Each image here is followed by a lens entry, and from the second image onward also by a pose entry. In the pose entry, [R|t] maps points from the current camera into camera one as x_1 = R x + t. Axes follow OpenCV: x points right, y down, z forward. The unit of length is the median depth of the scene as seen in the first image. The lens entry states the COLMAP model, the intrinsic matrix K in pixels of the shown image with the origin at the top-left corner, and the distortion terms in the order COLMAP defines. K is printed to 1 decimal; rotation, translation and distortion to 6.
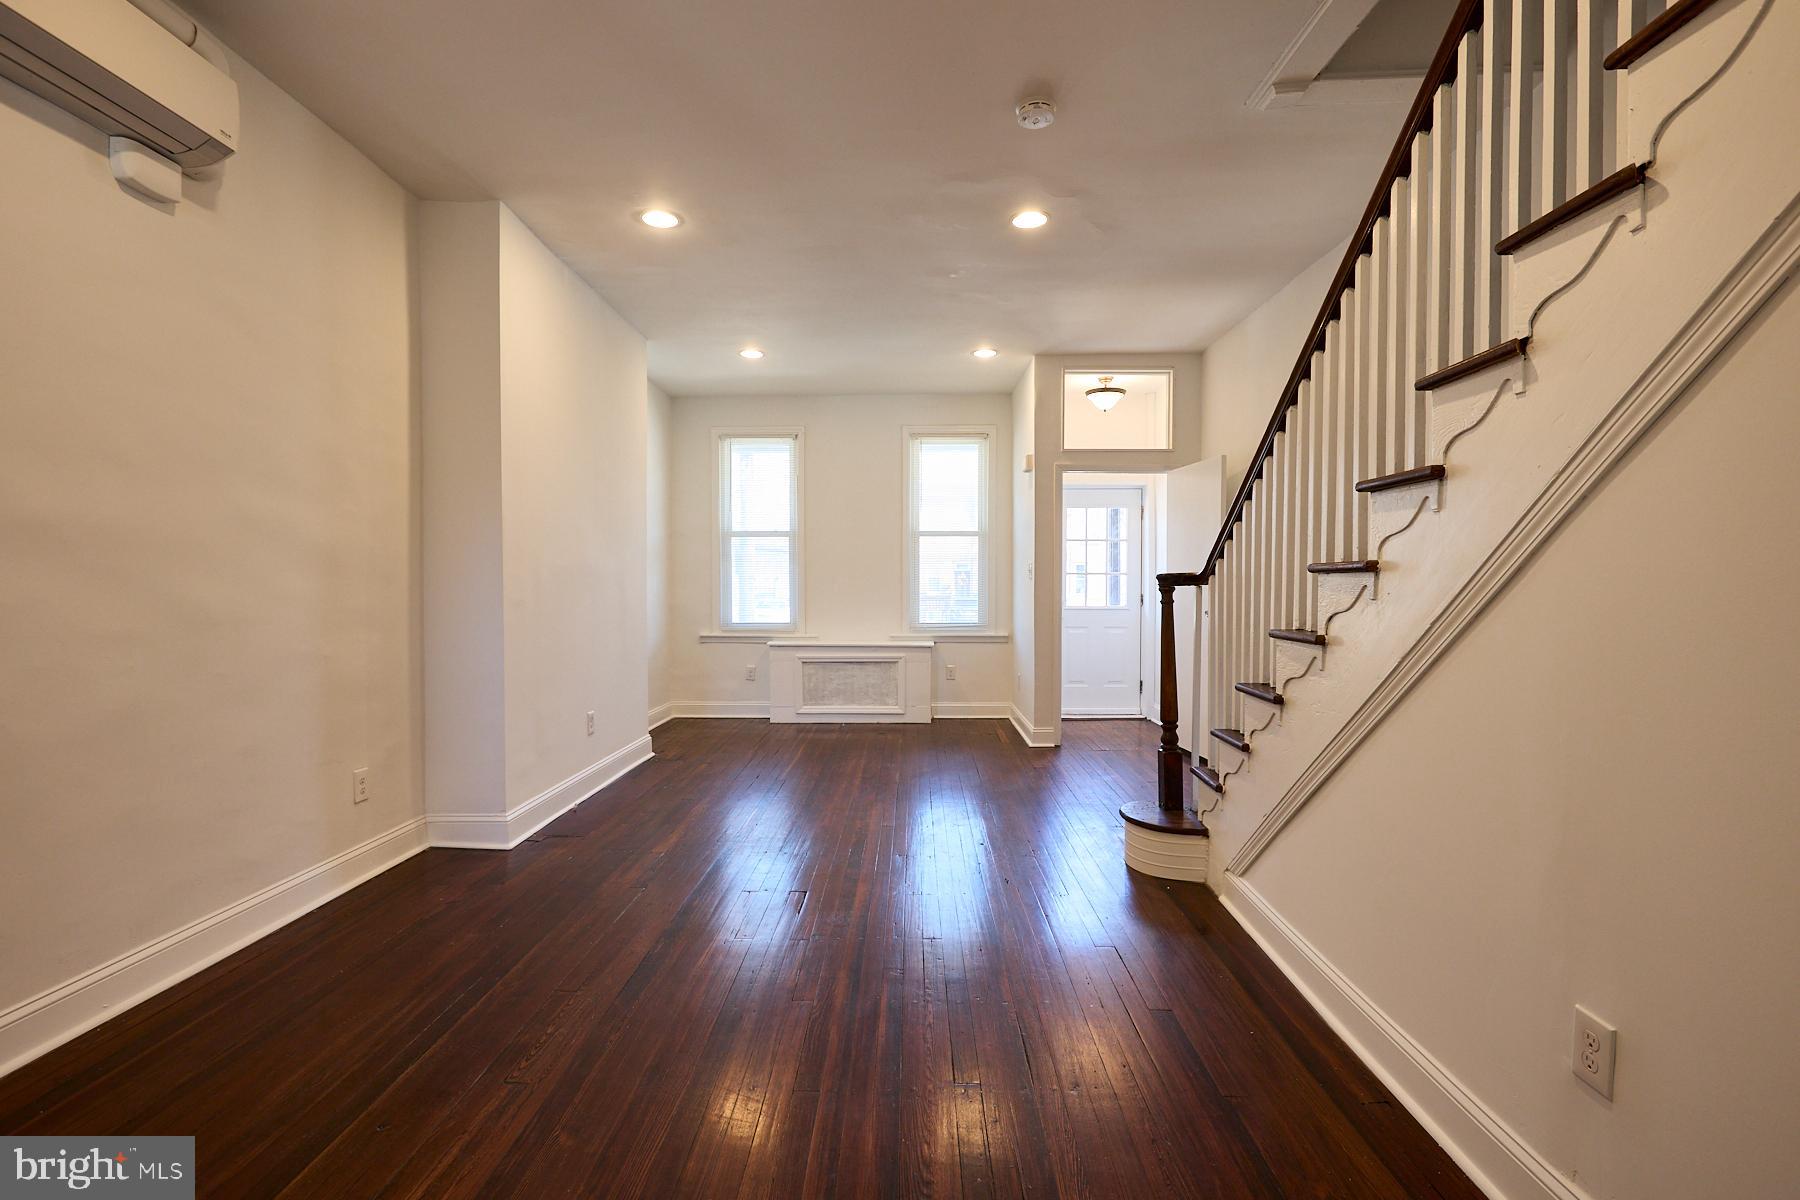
lens RADIAL K [[826.4, 0, 900.0], [0, 826.4, 600.0], [0, 0, 1]] dist [-0.002034, -0.000034]
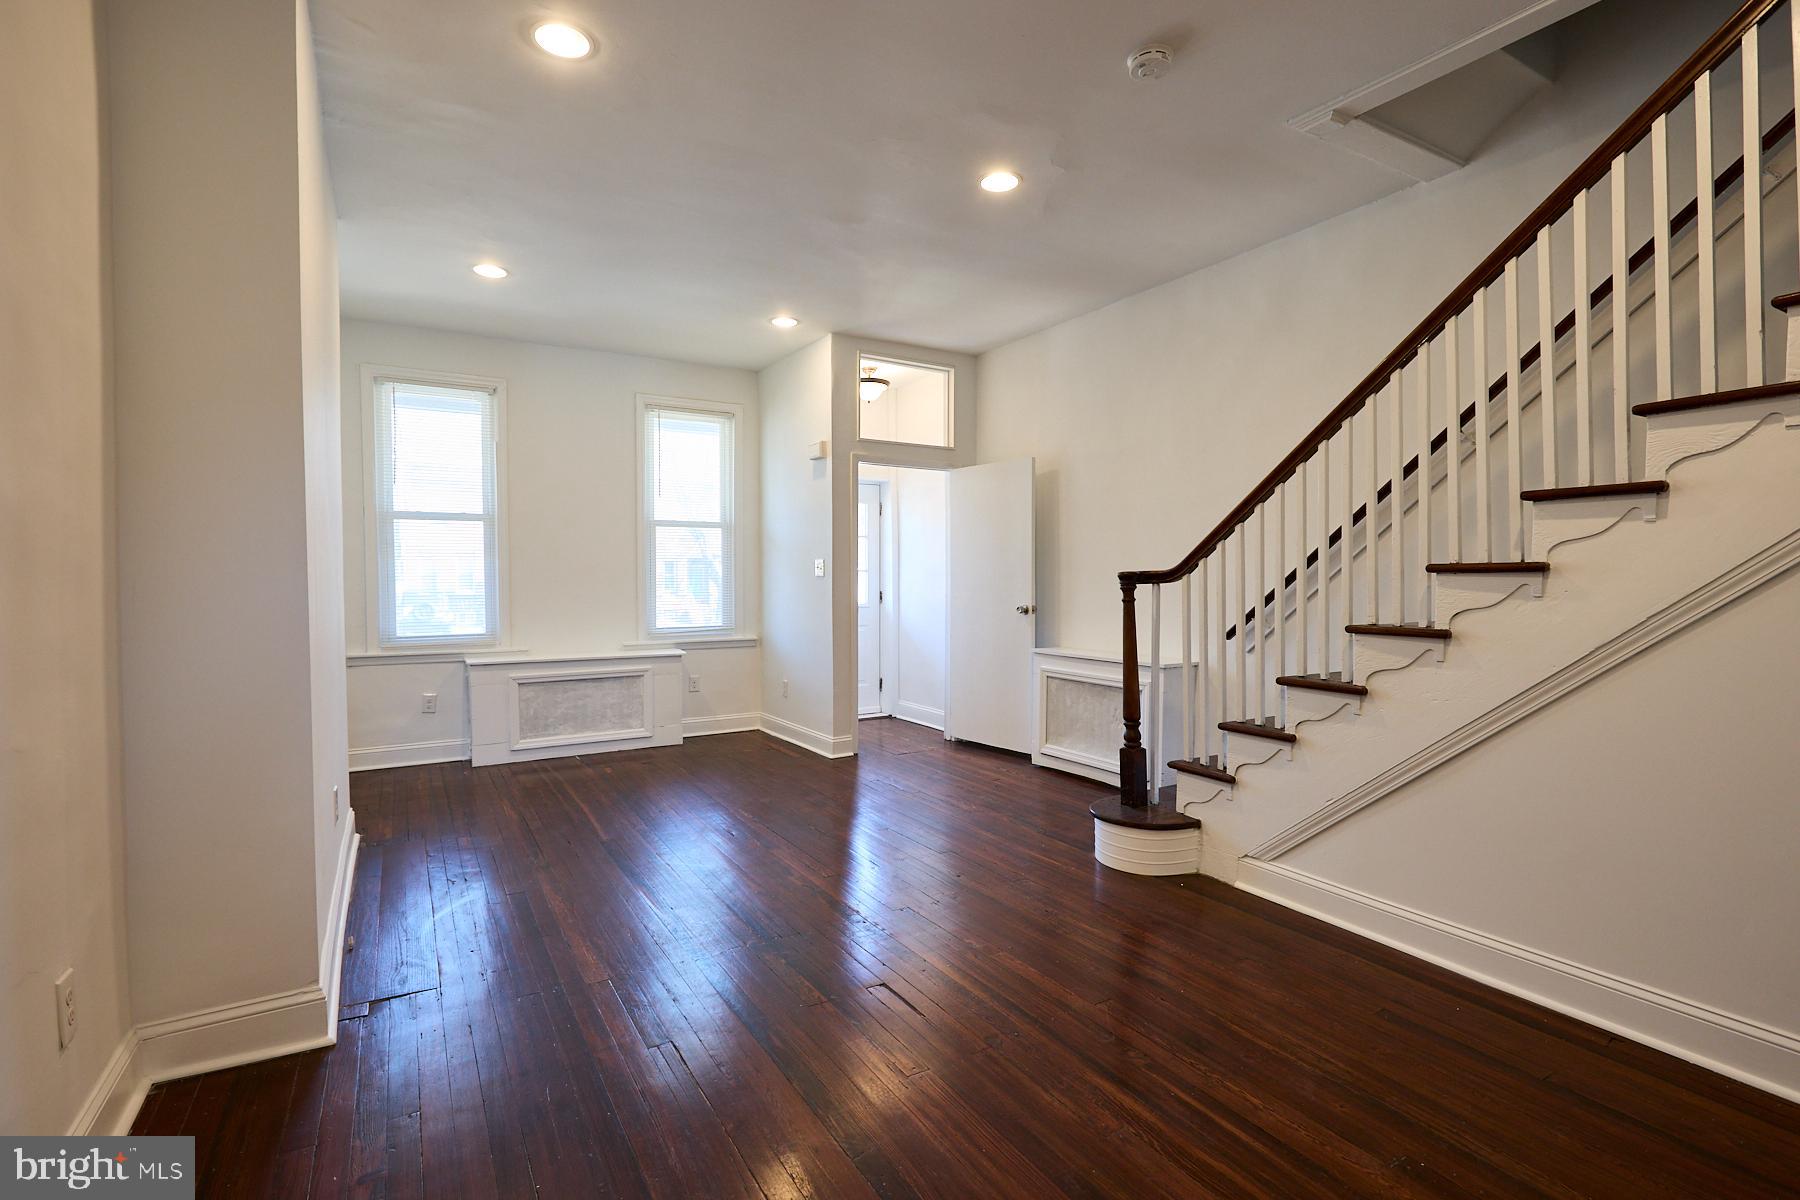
lens RADIAL K [[826.4, 0, 900.0], [0, 826.4, 600.0], [0, 0, 1]] dist [-0.002034, -0.000034]
pose [[0.844632, -0.015644, 0.535119, -0.241192], [0.013211, 0.999878, 0.008378, -0.005330], [-0.535184, -0.000007, 0.844735, 0.162817]]
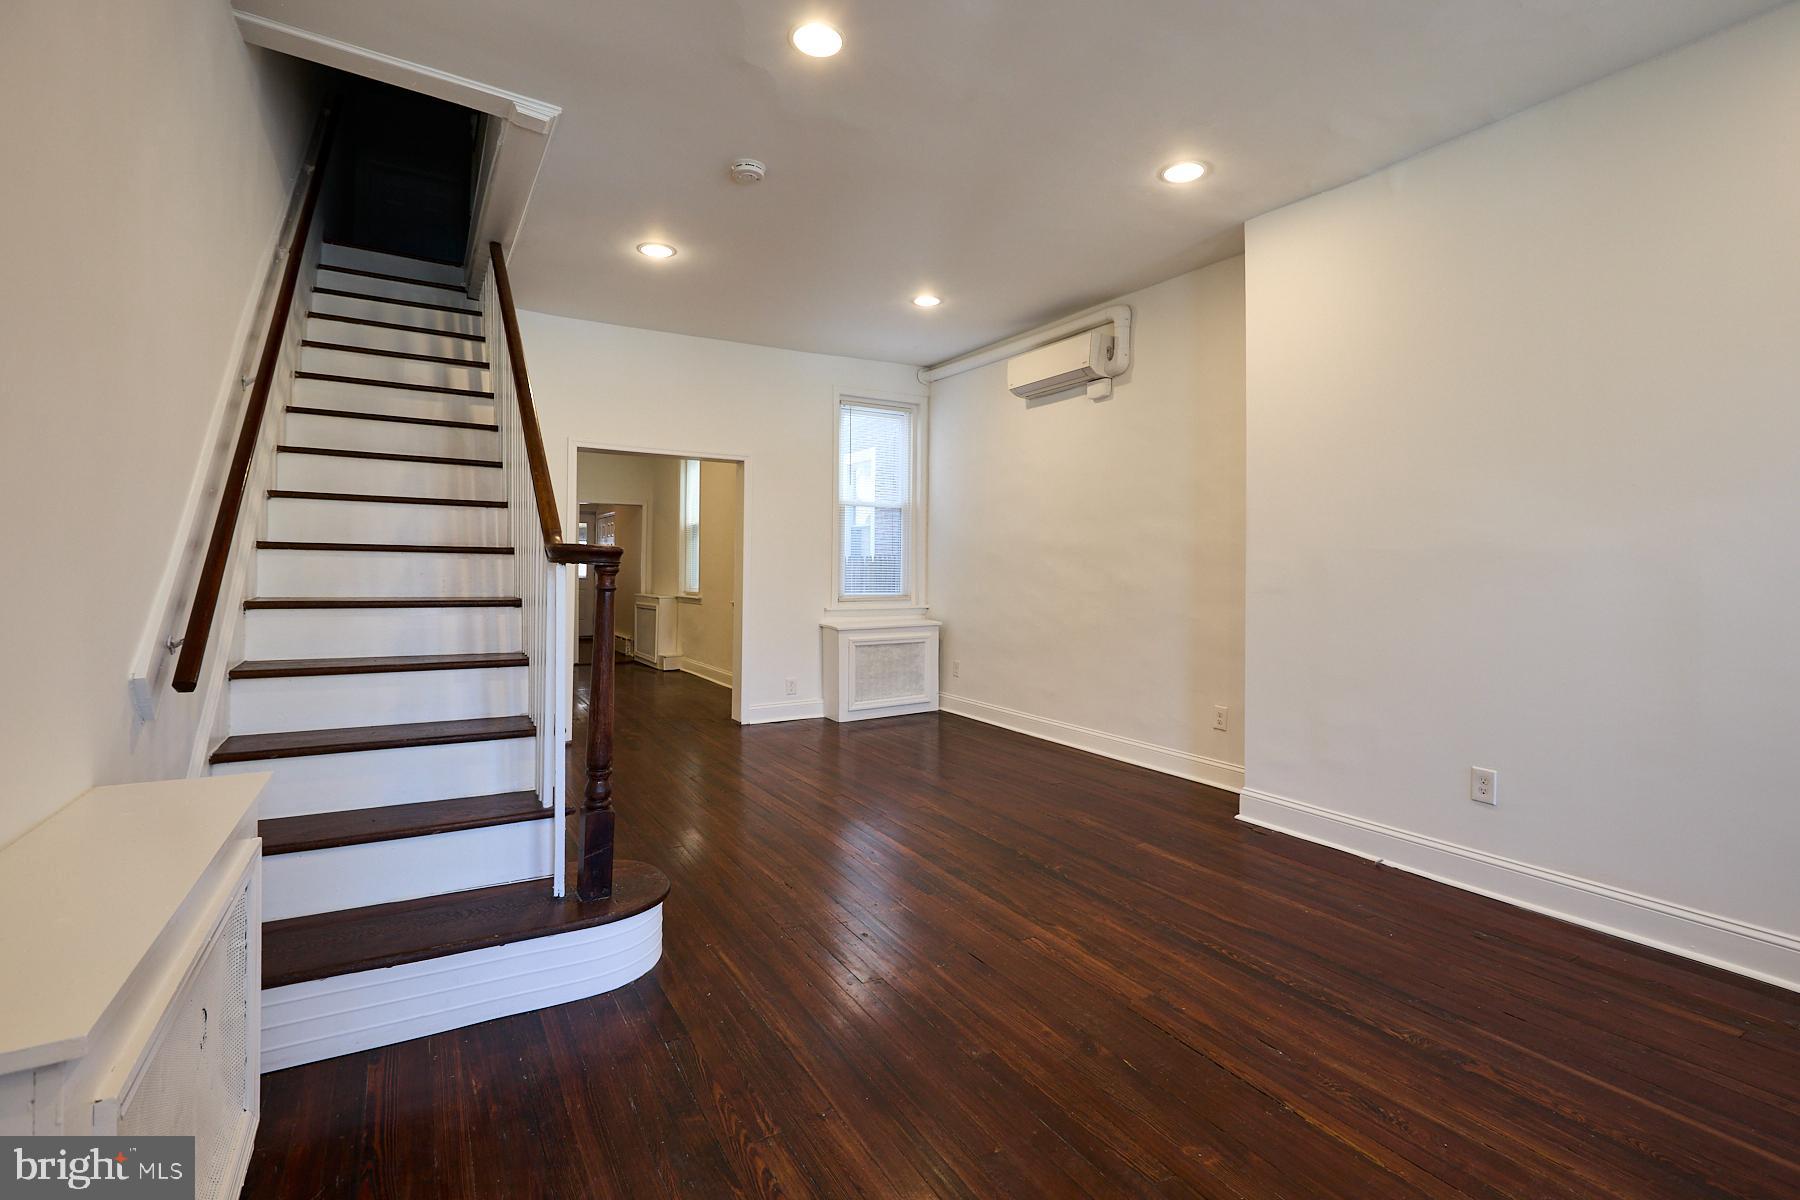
lens RADIAL K [[822.4, 0, 896.9], [0, 822.4, 568.0], [0, 0, 1]] dist [-0.004125, -0.000528]
pose [[-0.853278, -0.012236, -0.521313, 0.244054], [-0.023522, 0.999610, 0.015038, -0.016487], [0.520925, 0.025094, -0.853233, 0.896382]]
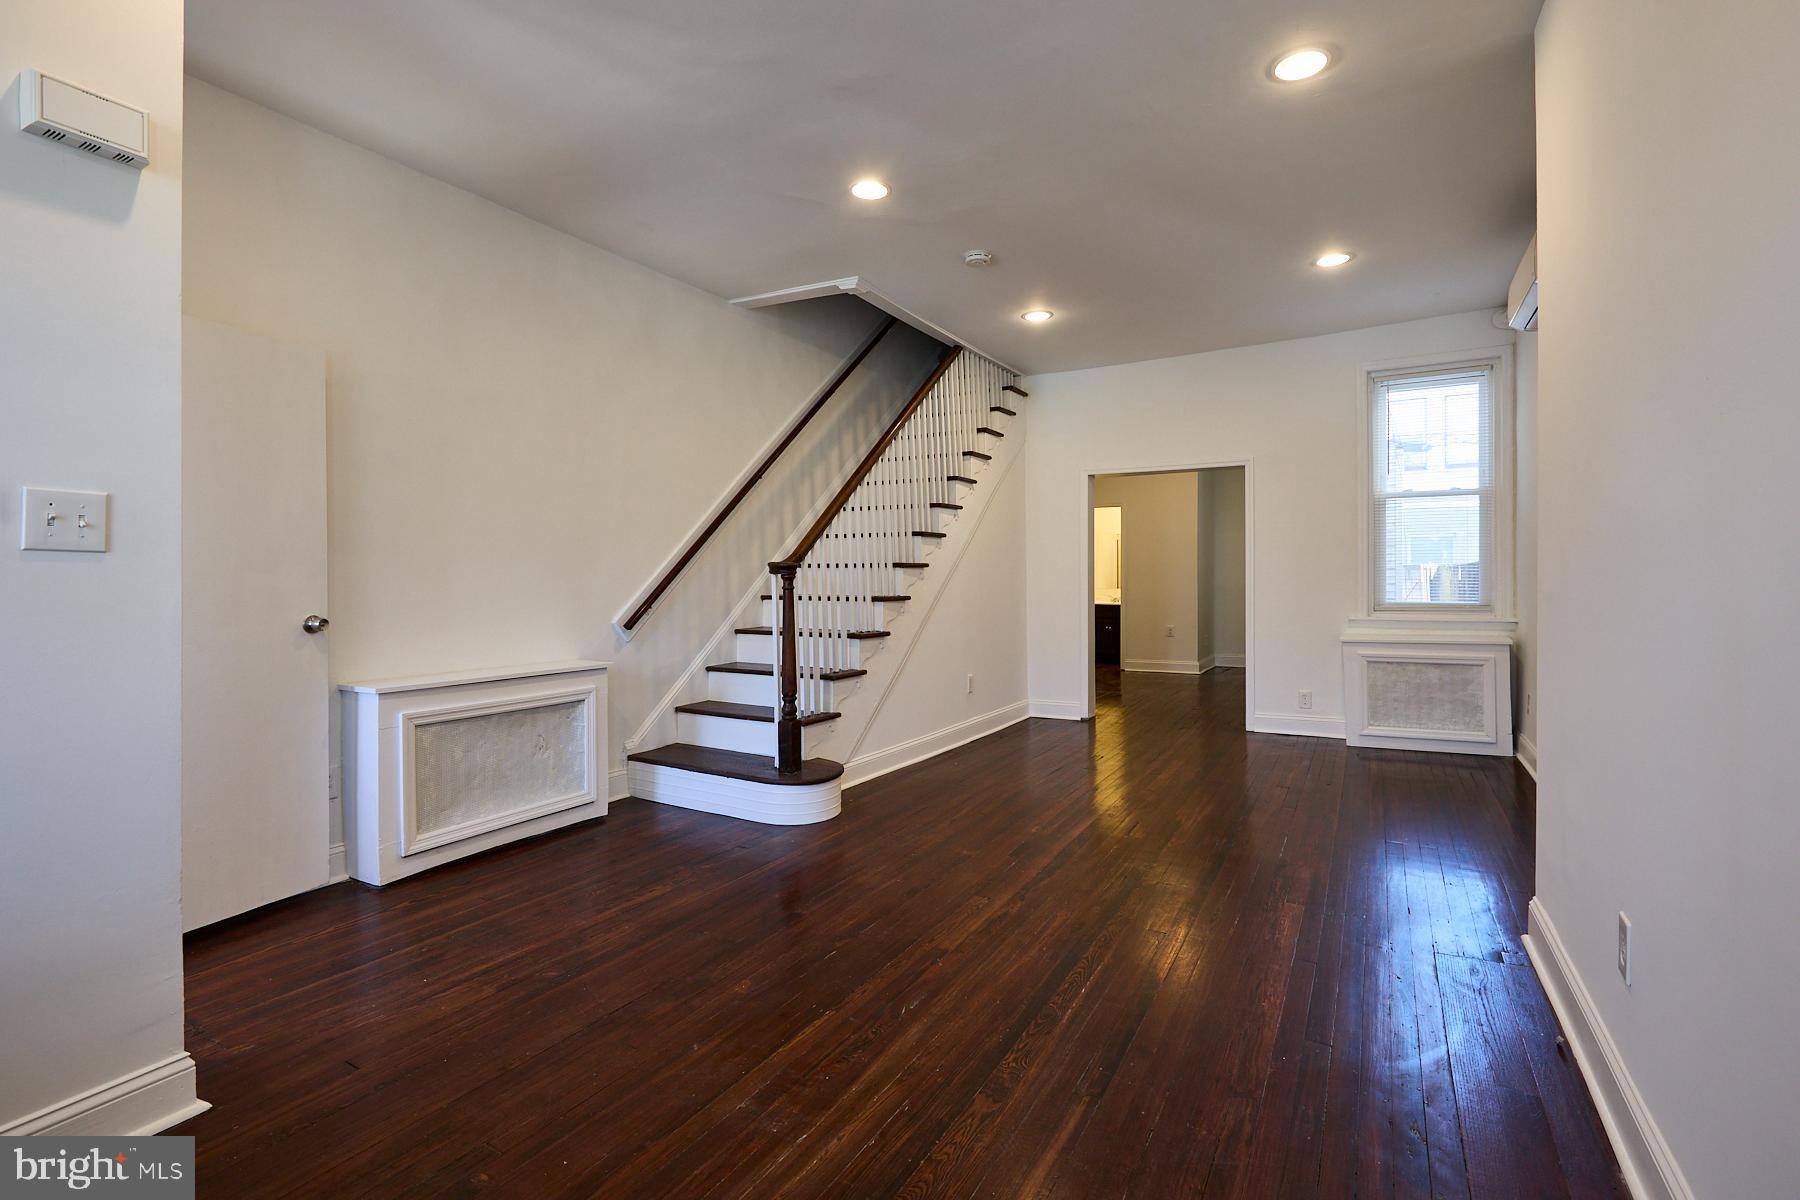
lens RADIAL K [[822.4, 0, 896.9], [0, 822.4, 568.0], [0, 0, 1]] dist [-0.004125, -0.000528]
pose [[-0.873046, 0.006393, 0.487596, -0.190569], [0.013003, 0.999864, 0.010173, -0.019007], [-0.487464, 0.015221, -0.873010, 1.007755]]
